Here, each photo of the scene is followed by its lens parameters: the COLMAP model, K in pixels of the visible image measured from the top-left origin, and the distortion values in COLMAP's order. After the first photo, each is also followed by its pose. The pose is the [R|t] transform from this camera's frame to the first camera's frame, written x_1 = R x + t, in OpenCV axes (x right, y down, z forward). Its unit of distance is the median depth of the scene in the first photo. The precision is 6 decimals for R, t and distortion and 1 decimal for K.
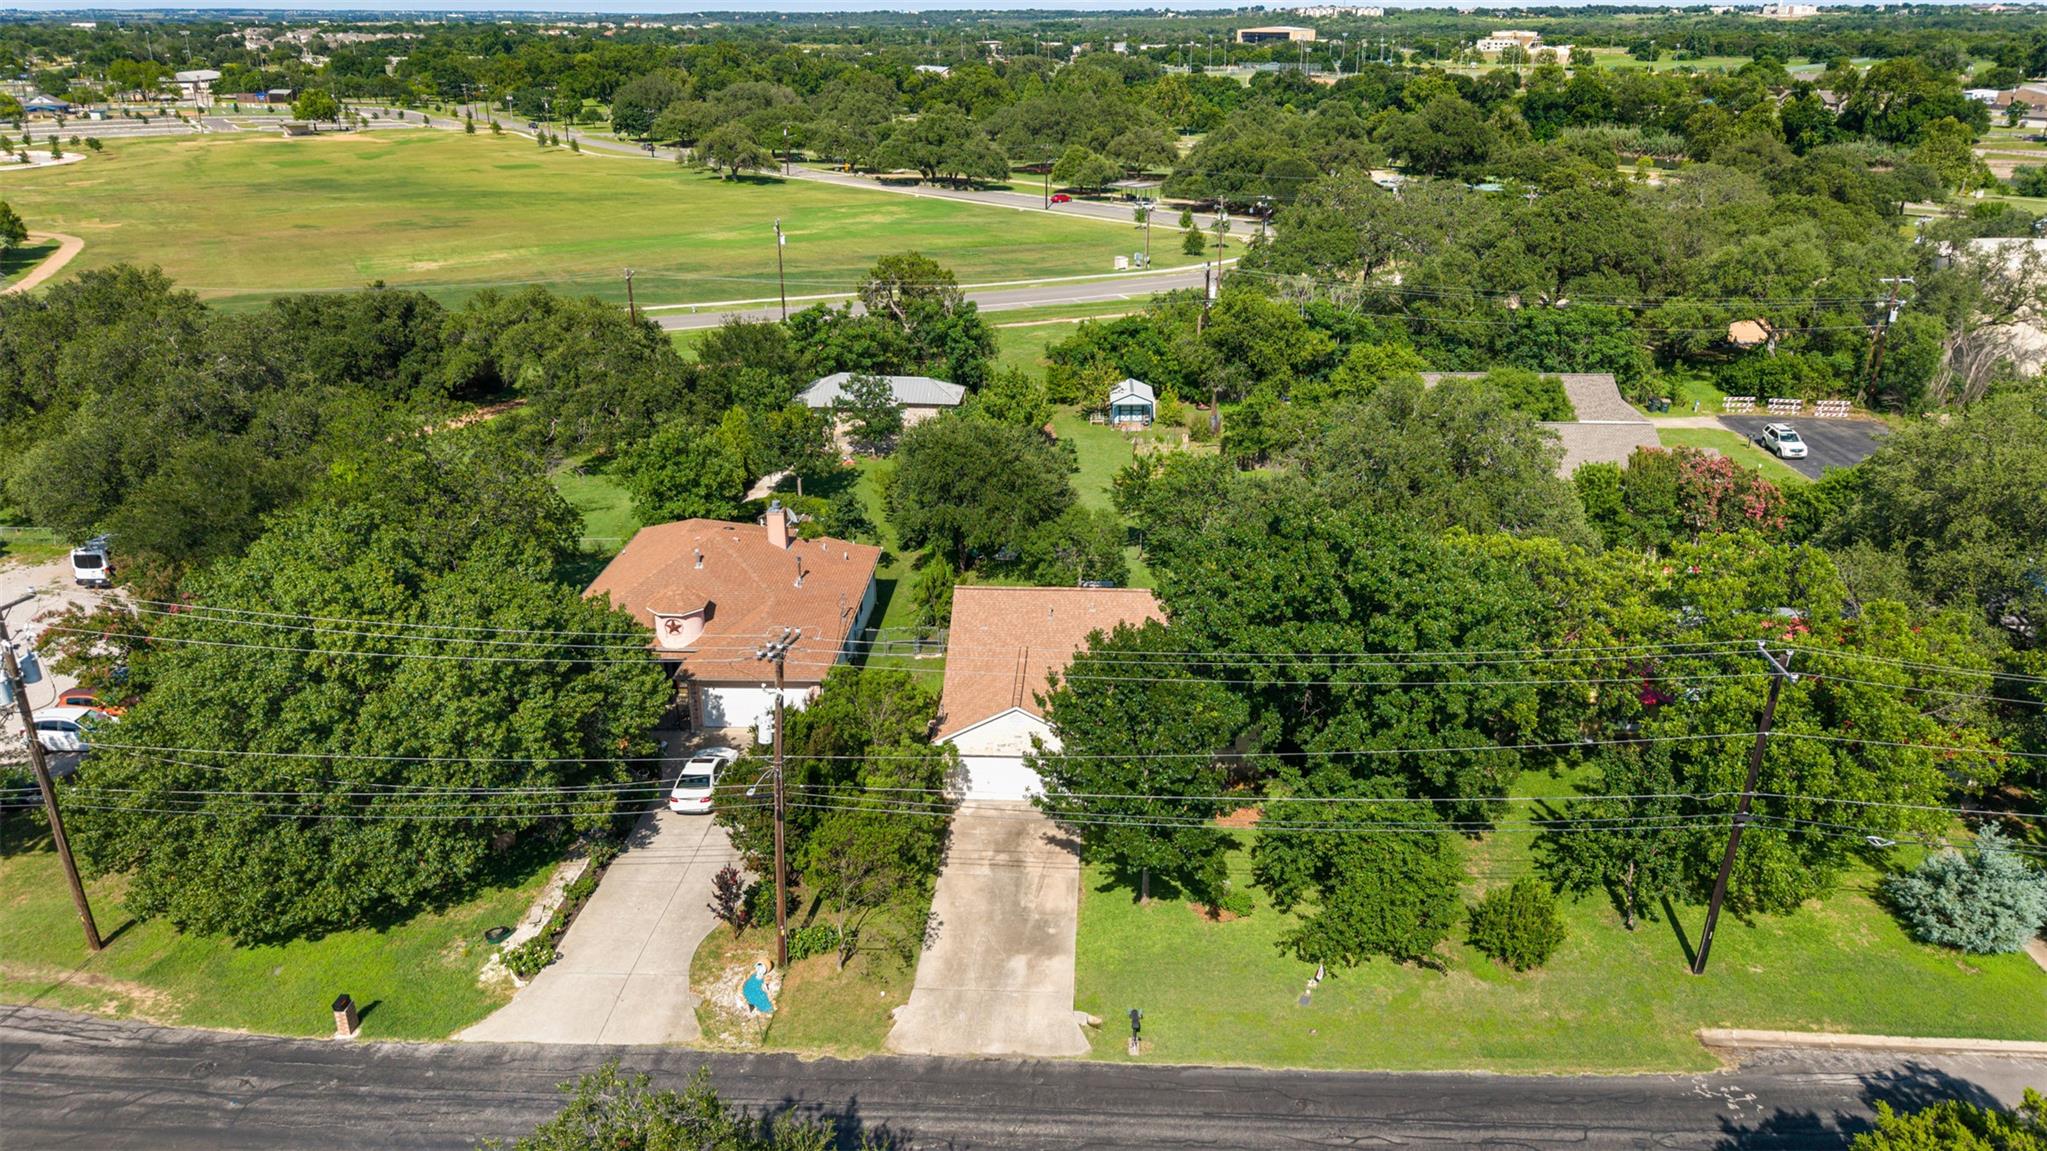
lens RADIAL K [[1364.3, 0, 1023.5], [0, 1364.3, 575.5], [0, 0, 1]] dist [0.053212, -0.037122]
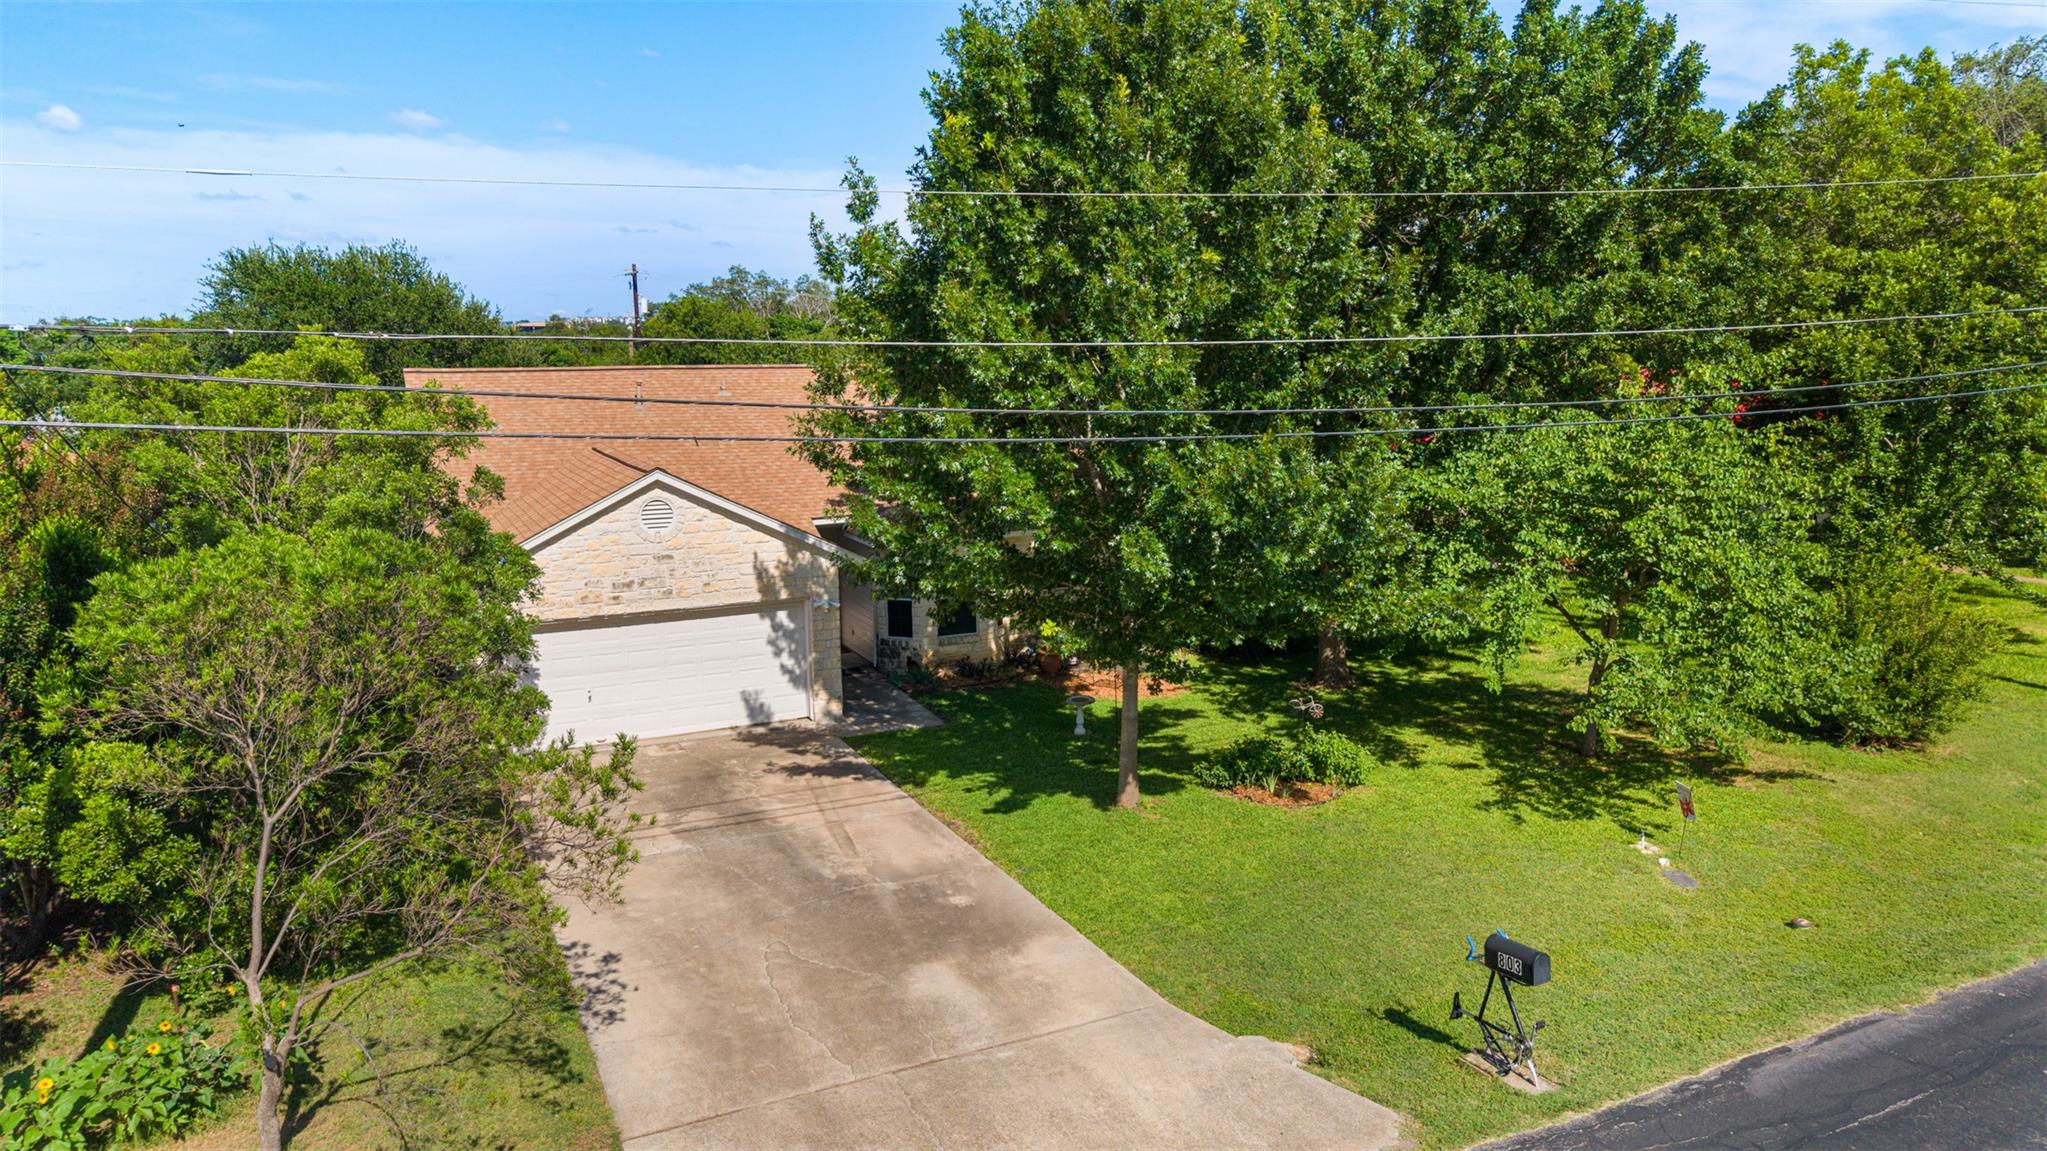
lens RADIAL K [[1364.3, 0, 1023.5], [0, 1364.3, 575.5], [0, 0, 1]] dist [0.053212, -0.037122]
pose [[0.872711, -0.073023, 0.482746, -0.128988], [0.170641, 0.972016, -0.161451, 0.247925], [-0.457447, 0.223276, 0.860750, 0.707423]]
